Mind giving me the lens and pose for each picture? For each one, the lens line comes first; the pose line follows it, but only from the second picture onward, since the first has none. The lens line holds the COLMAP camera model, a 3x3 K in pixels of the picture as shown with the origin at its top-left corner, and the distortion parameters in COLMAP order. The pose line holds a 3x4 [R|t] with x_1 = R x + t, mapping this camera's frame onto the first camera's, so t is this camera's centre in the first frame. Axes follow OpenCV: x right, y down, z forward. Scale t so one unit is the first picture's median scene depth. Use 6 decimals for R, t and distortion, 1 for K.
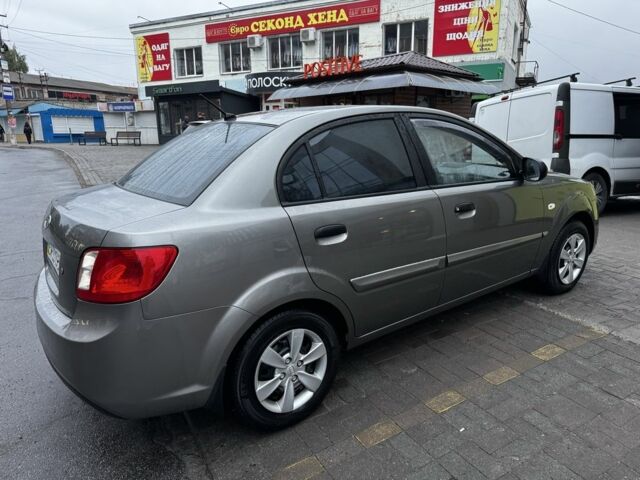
lens RADIAL K [[458.8, 0, 318.0], [0, 458.8, 240.9], [0, 0, 1]] dist [0.027026, -0.030560]
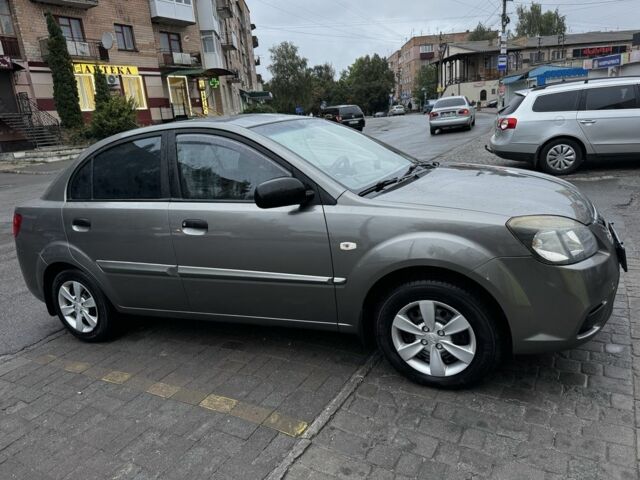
lens RADIAL K [[458.8, 0, 318.0], [0, 458.8, 240.9], [0, 0, 1]] dist [0.027026, -0.030560]
pose [[0.478906, 0.196637, -0.855560, 0.141918], [-0.119794, 0.980112, 0.158208, -0.024490], [0.869654, 0.026724, 0.492937, 0.080920]]
